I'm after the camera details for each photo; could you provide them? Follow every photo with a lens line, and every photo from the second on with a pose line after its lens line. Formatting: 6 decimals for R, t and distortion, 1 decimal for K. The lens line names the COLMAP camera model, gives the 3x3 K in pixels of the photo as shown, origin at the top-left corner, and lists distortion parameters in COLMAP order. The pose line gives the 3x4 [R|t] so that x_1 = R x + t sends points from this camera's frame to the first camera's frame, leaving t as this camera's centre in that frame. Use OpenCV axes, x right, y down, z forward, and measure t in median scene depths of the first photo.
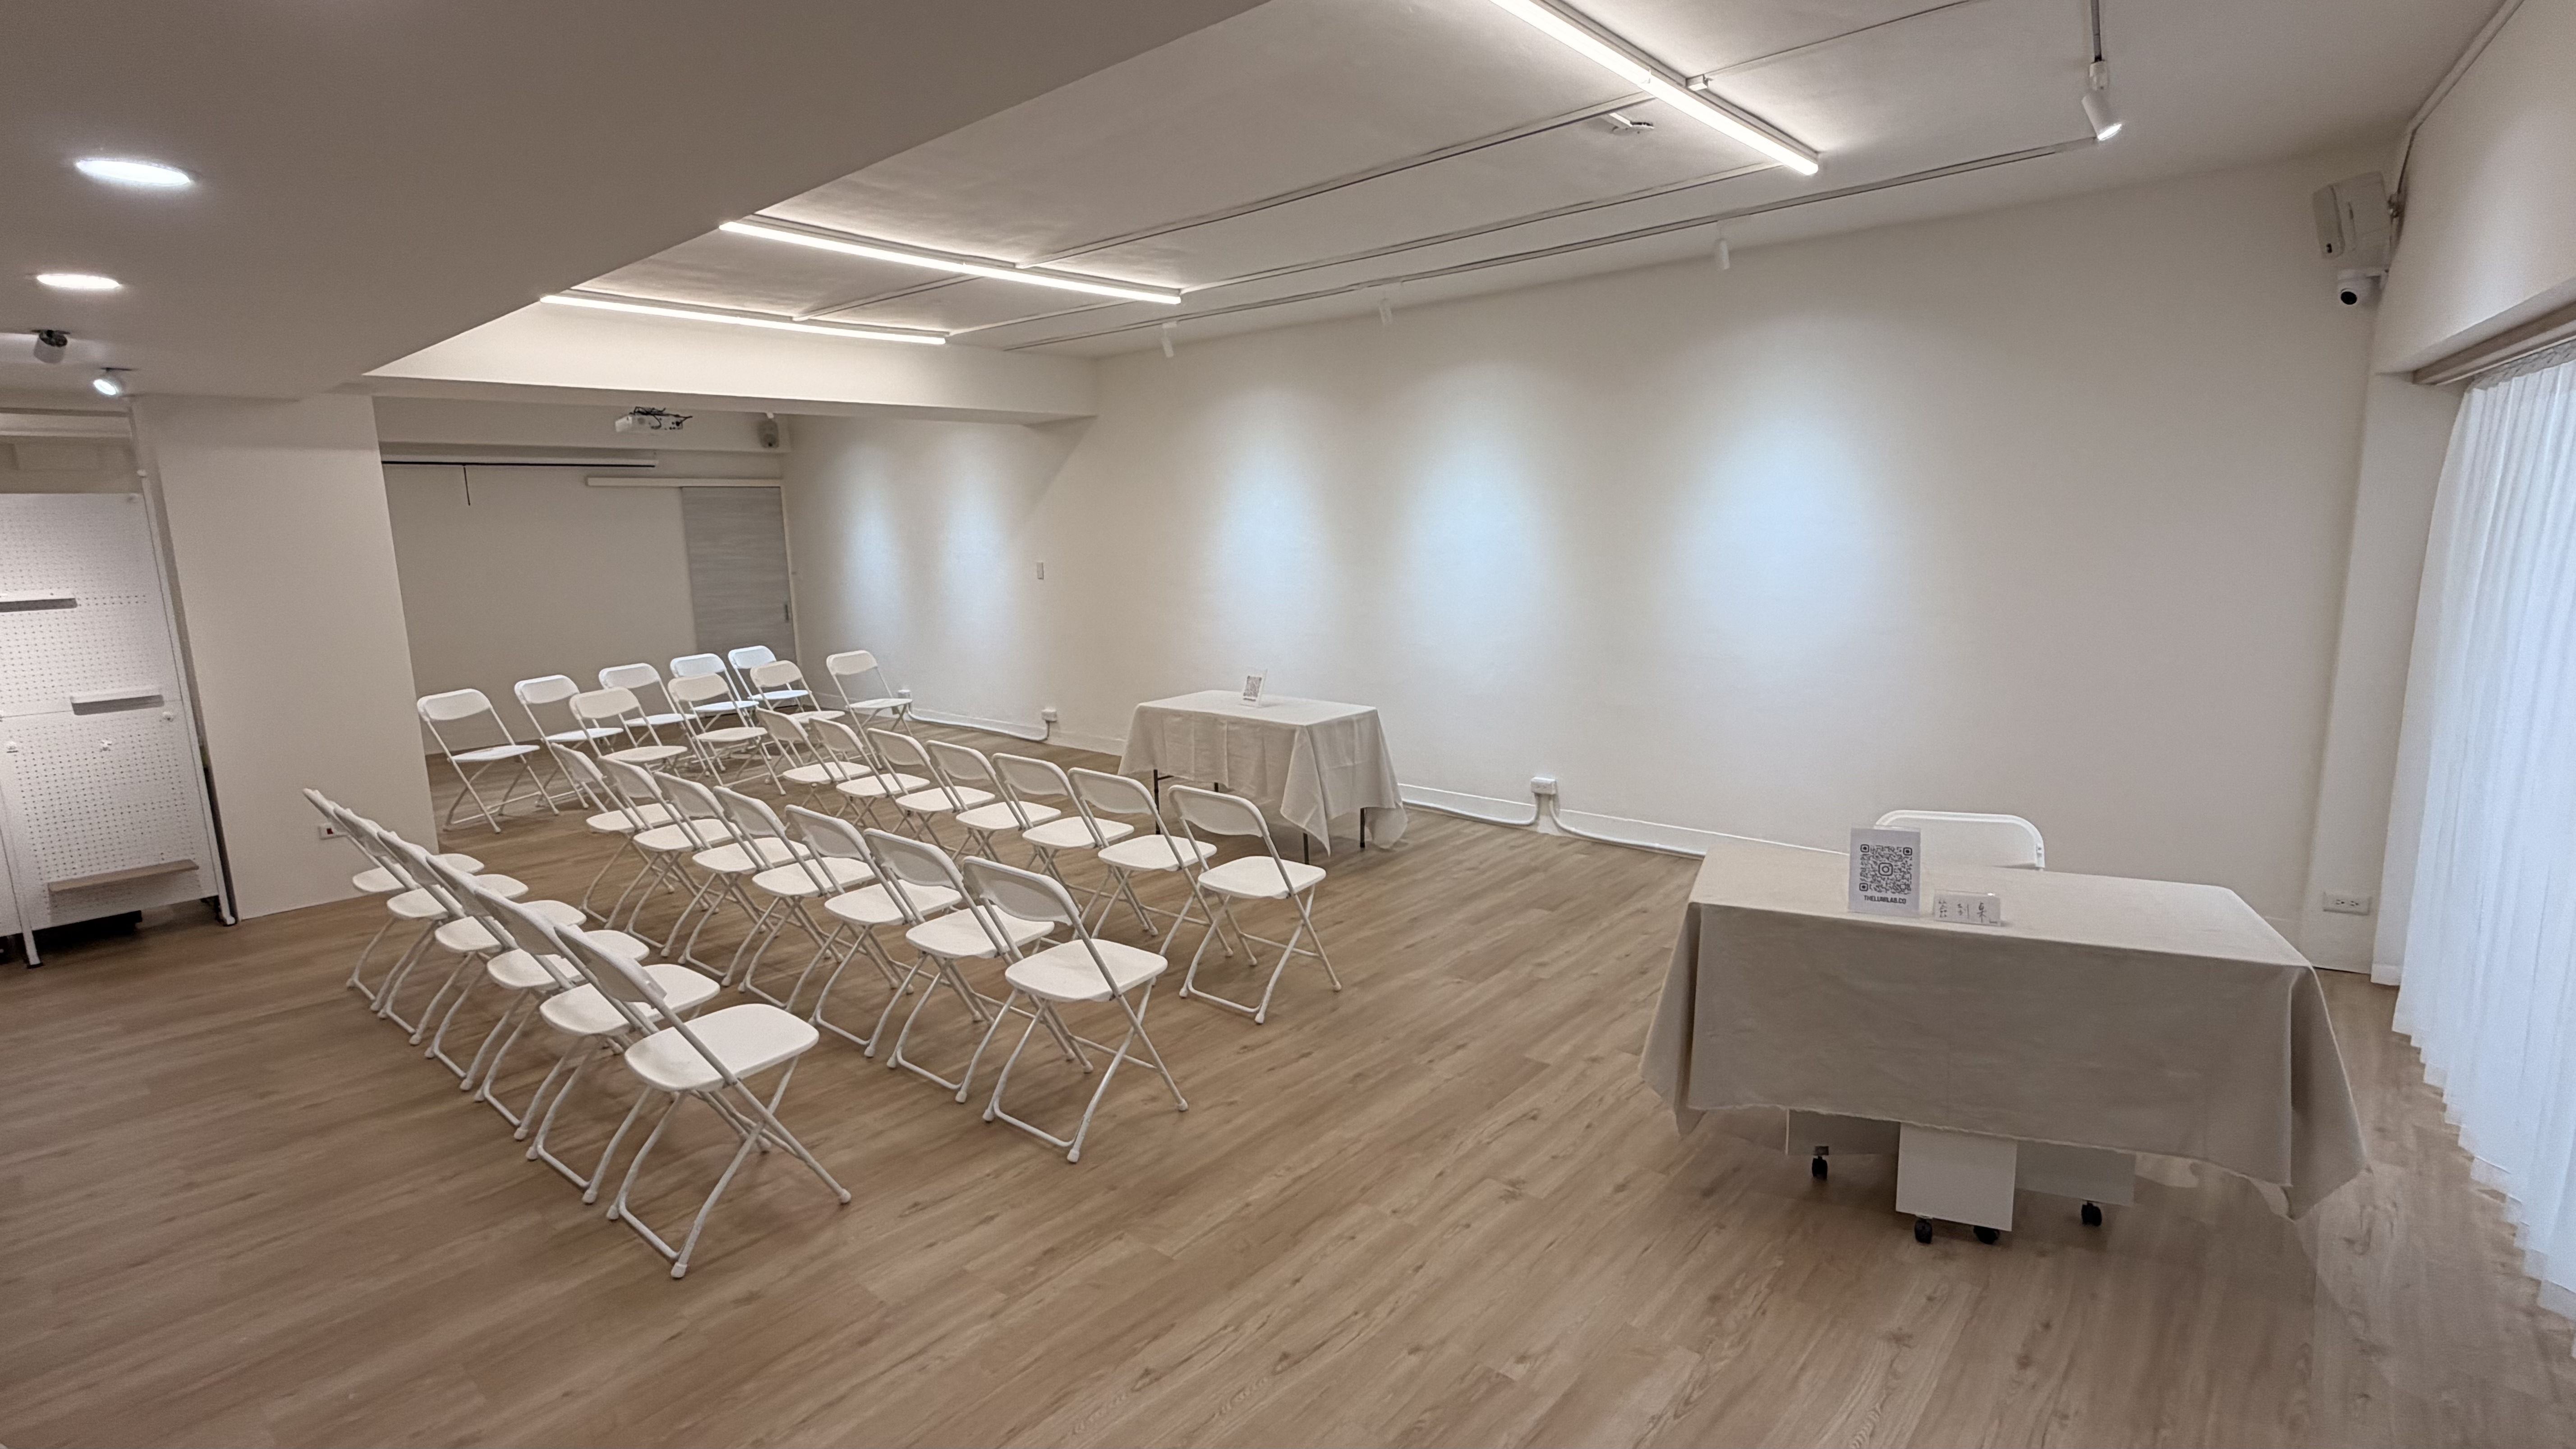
lens RADIAL K [[1224.1, 0, 1288.0], [0, 1224.1, 724.5], [0, 0, 1]] dist [0.002693, 0.000392]
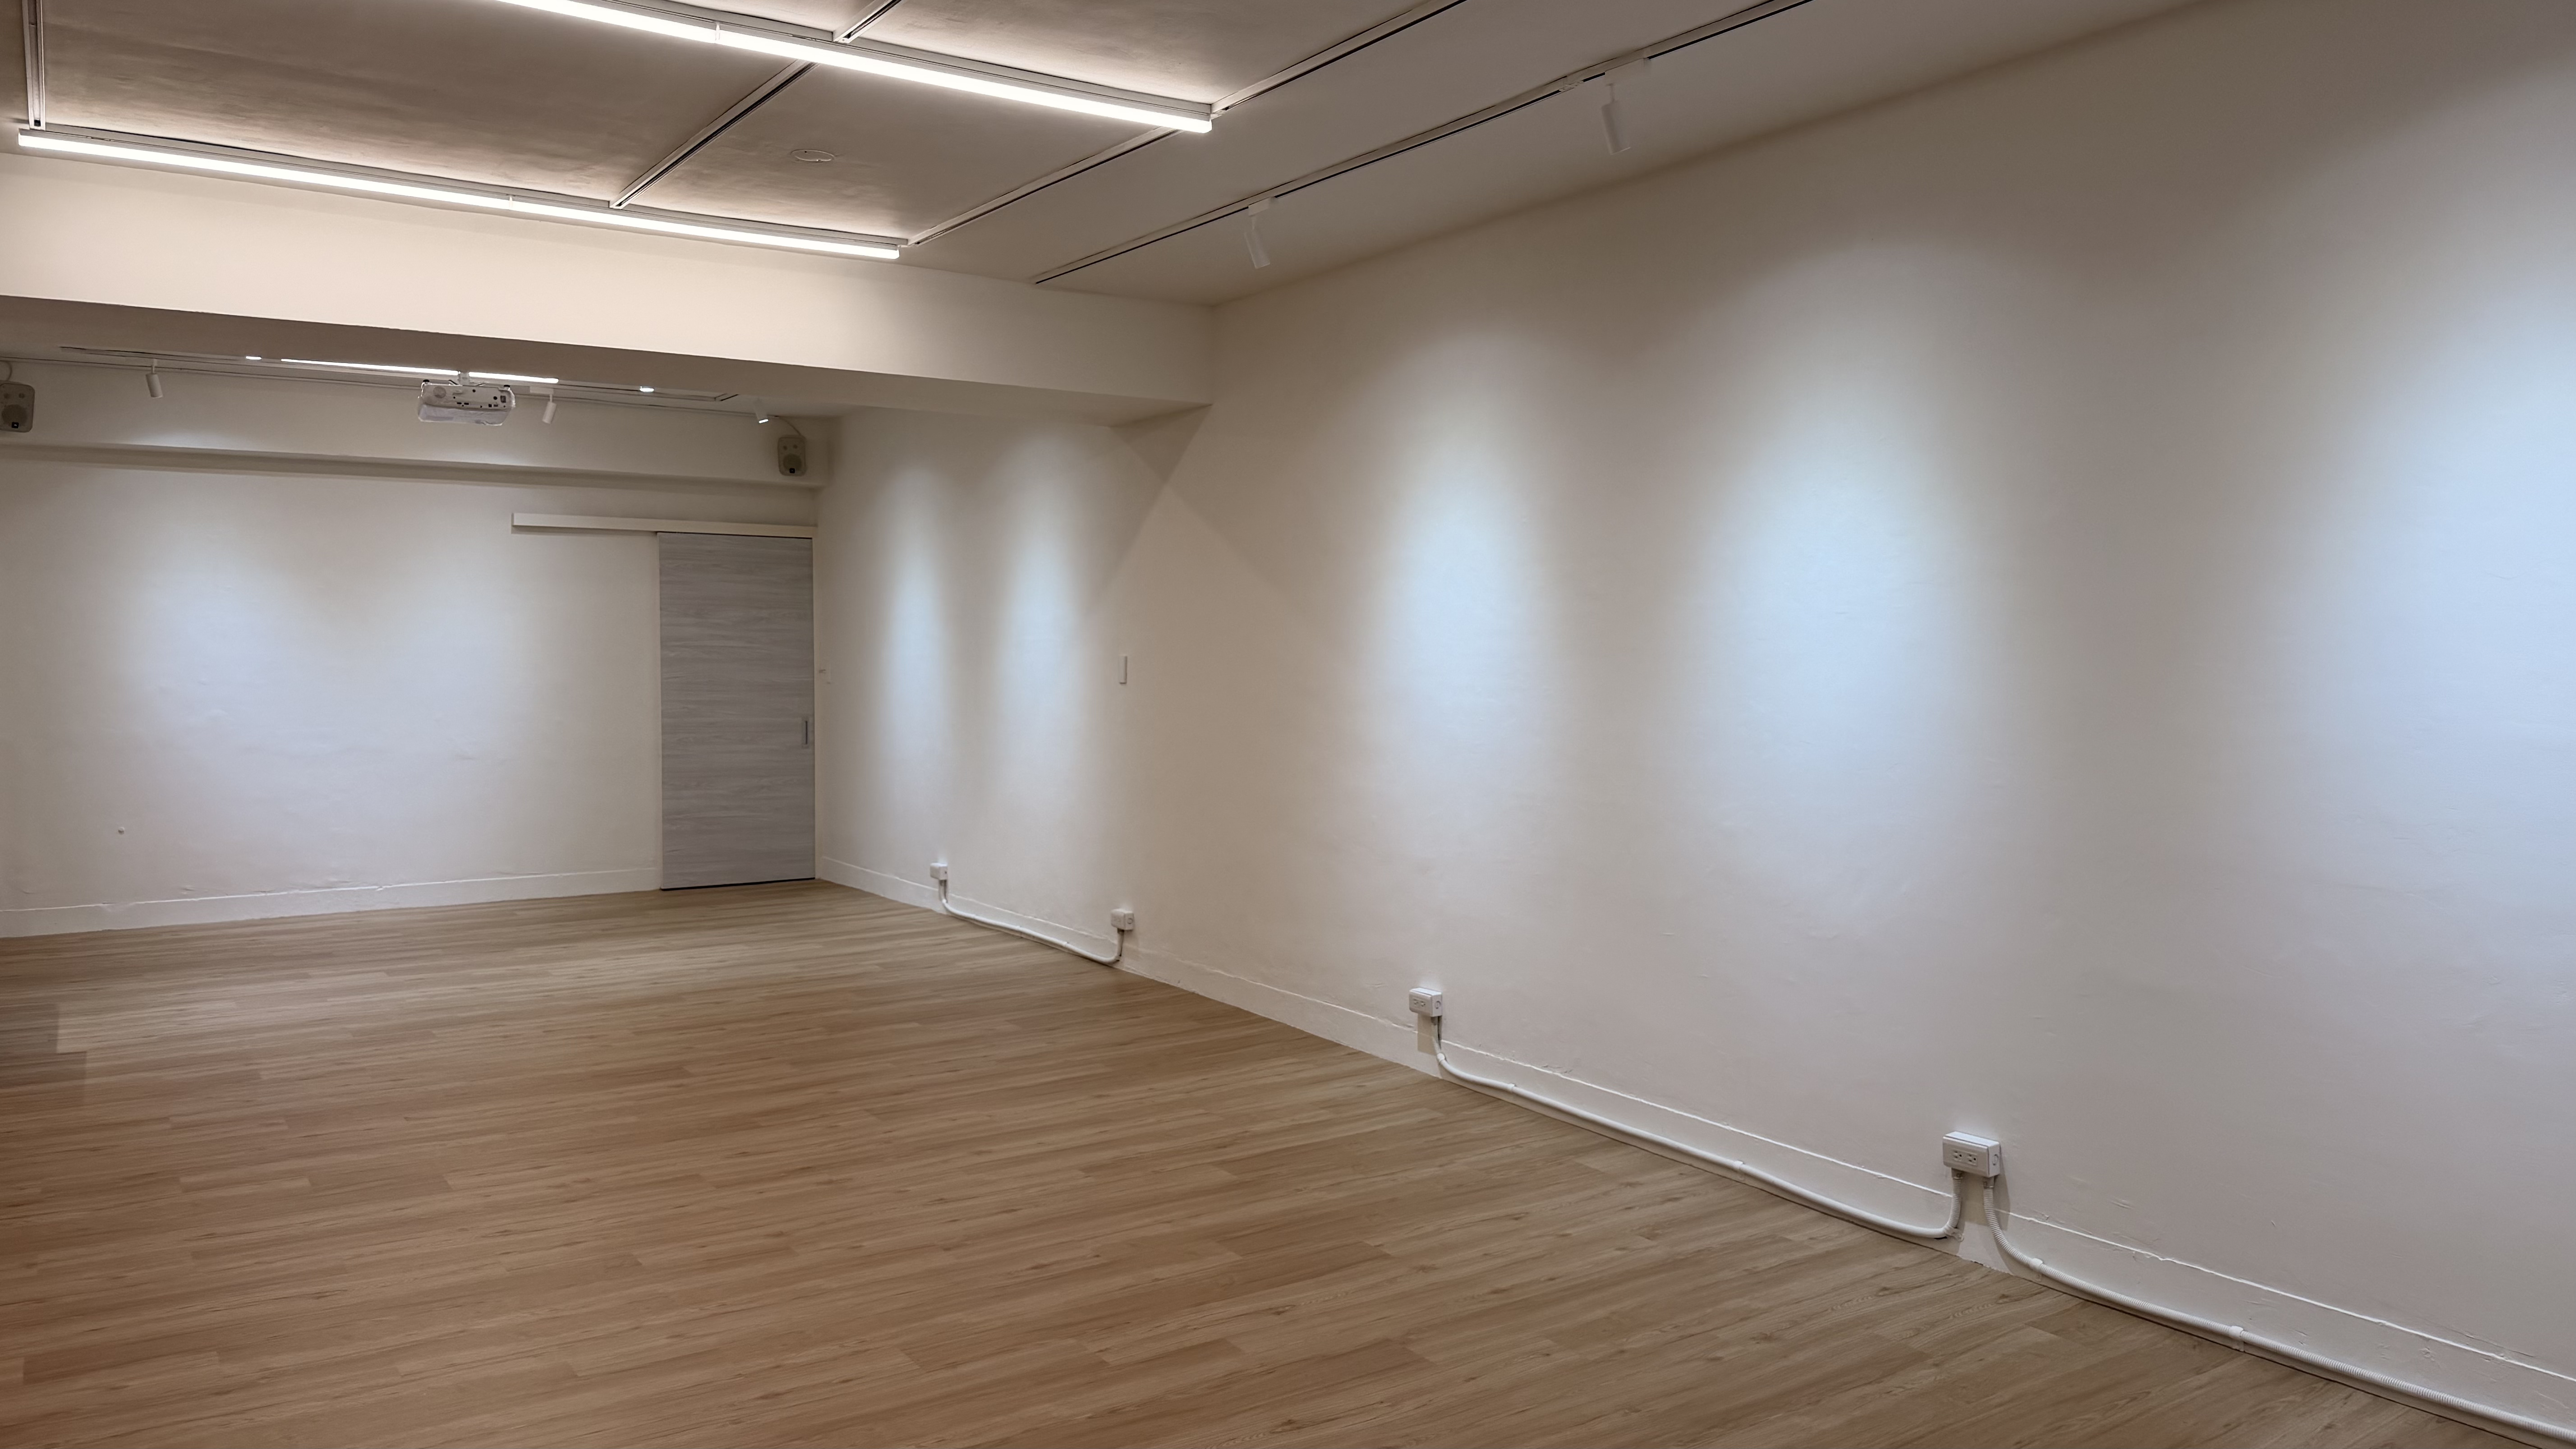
lens RADIAL K [[1781.8, 0, 1288.0], [0, 1781.8, 724.5], [0, 0, 1]] dist [0.007992, -0.004673]
pose [[0.964868, 0.041890, -0.259374, 0.129984], [-0.072878, 0.991141, -0.111030, -0.015620], [0.252425, 0.126032, 0.959373, 0.287055]]
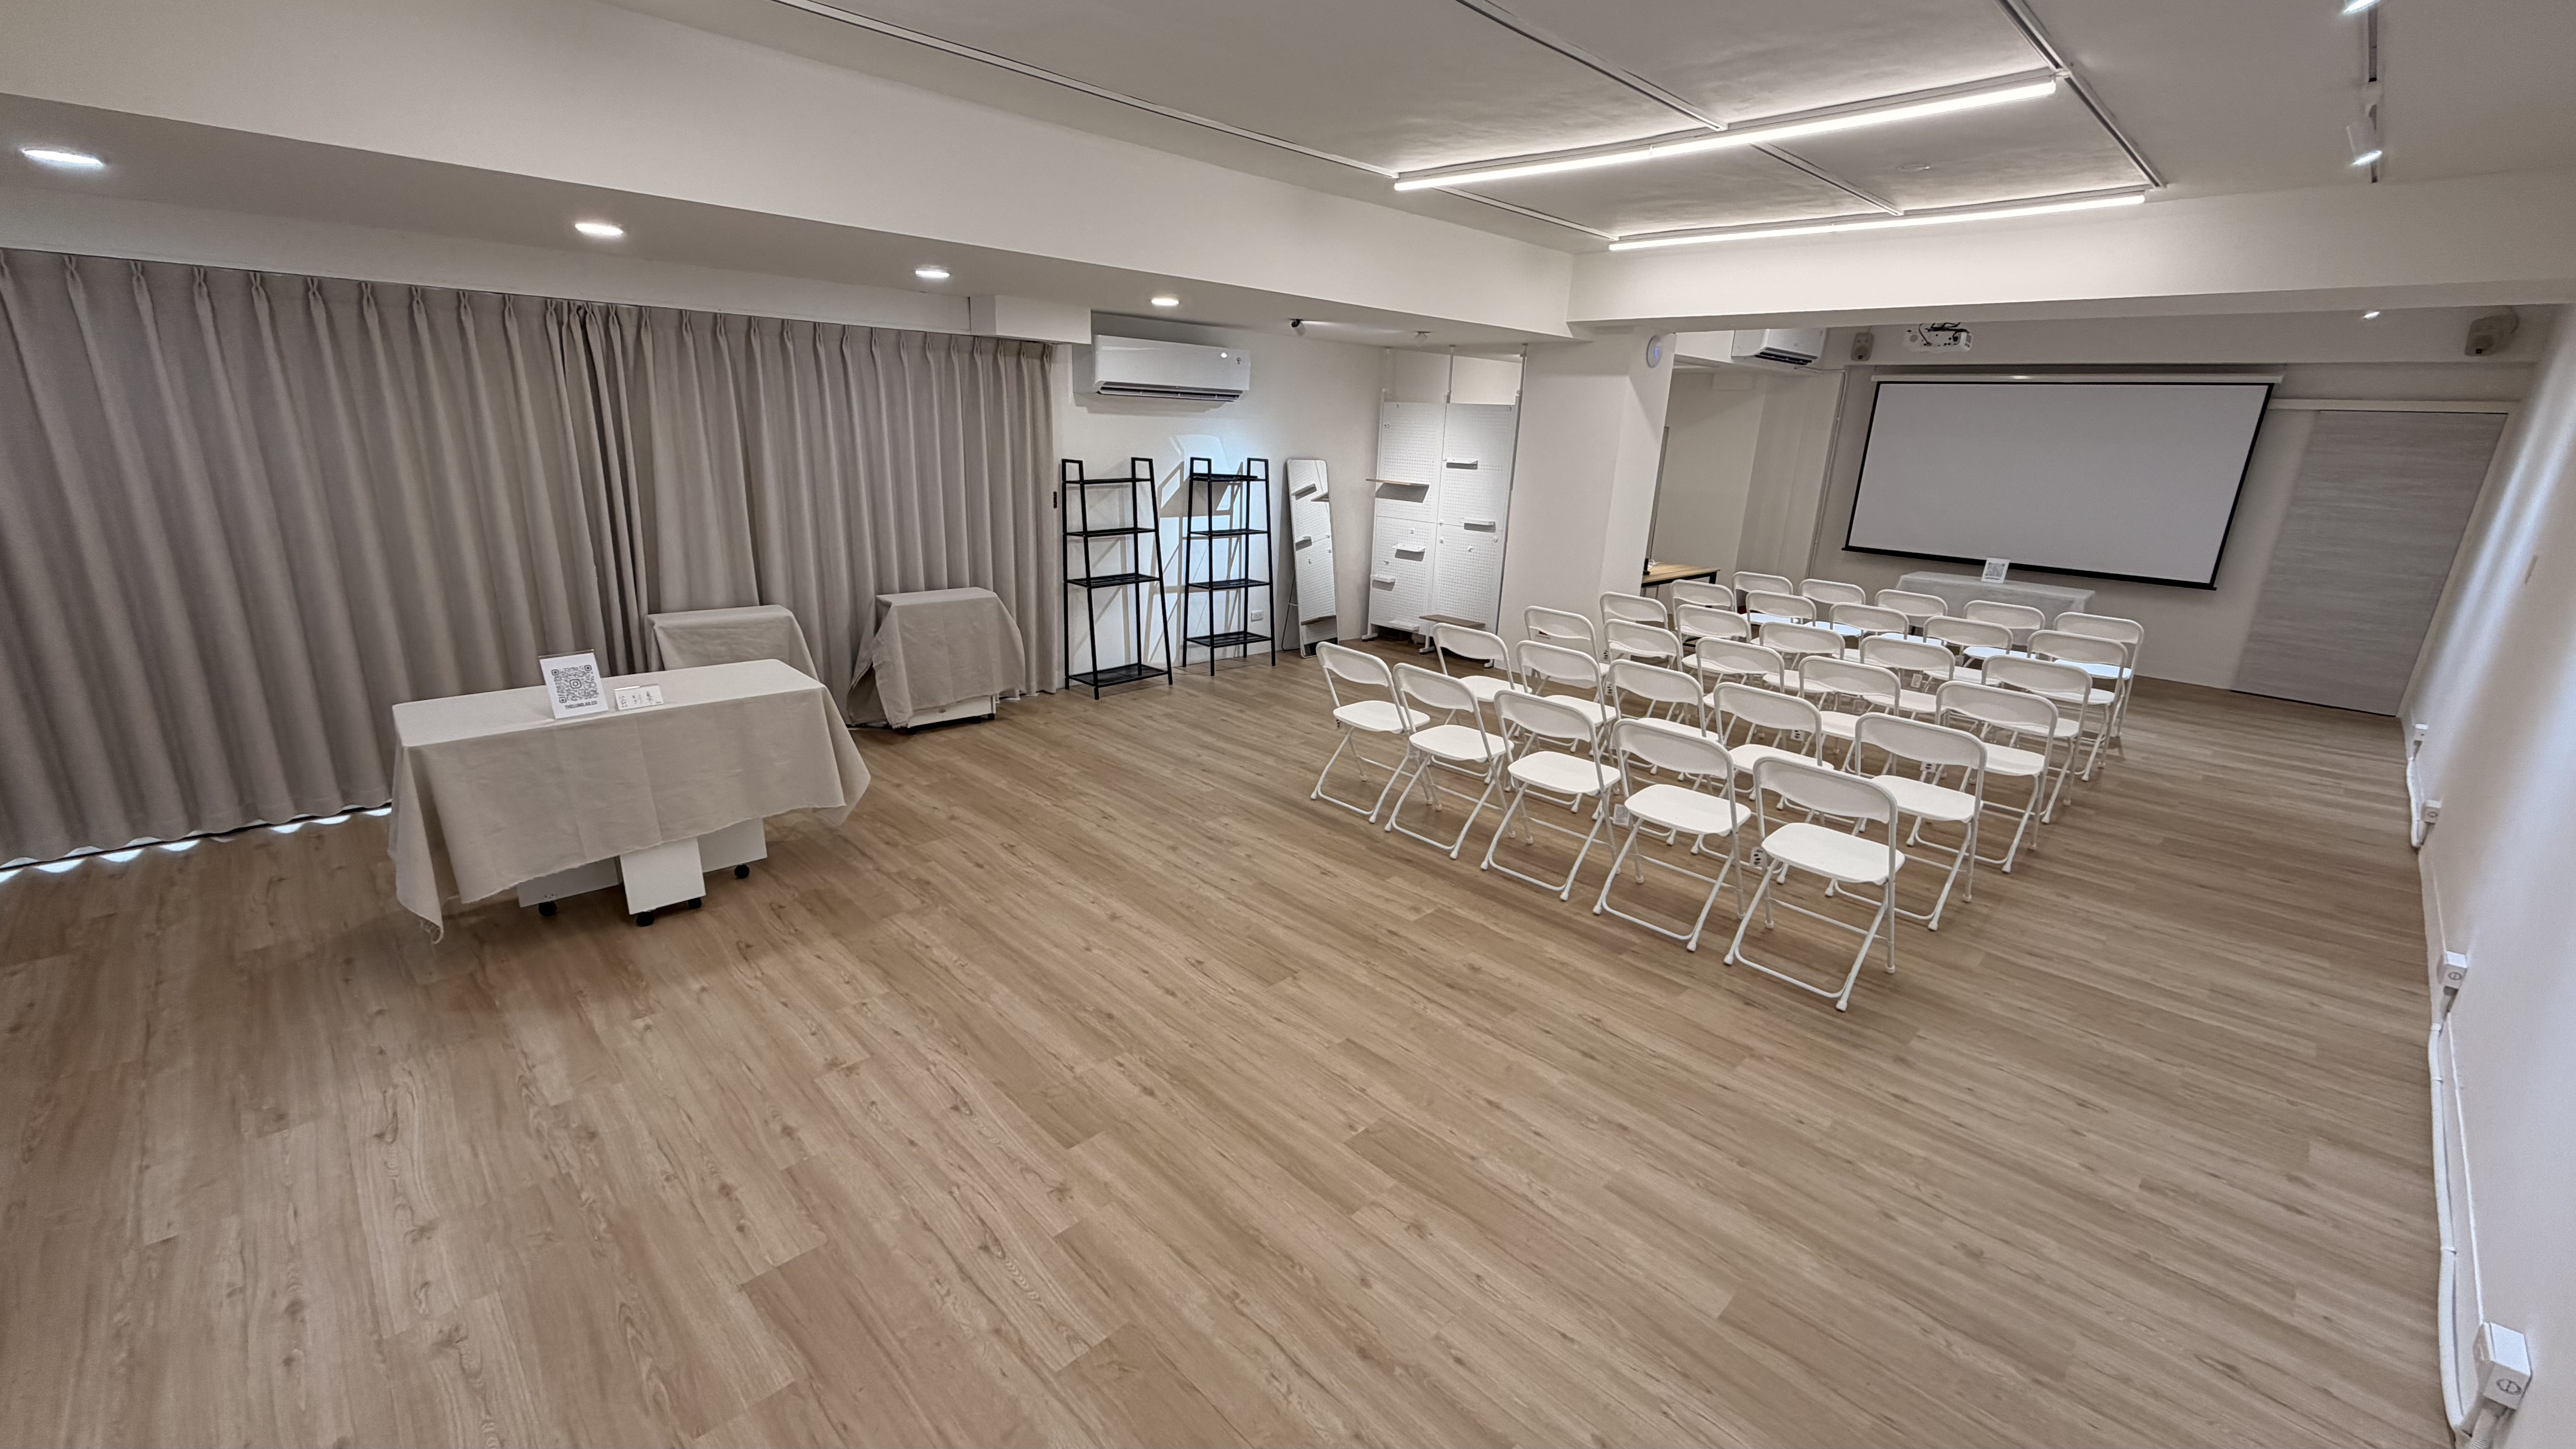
lens RADIAL K [[1041.8, 0, 1288.0], [0, 1041.8, 724.5], [0, 0, 1]] dist [0.001372, -0.000417]
pose [[-0.086569, 0.303553, -0.948874, 0.452703], [-0.202585, 0.927186, 0.315097, -0.132917], [0.975431, 0.219505, -0.018770, 0.646237]]
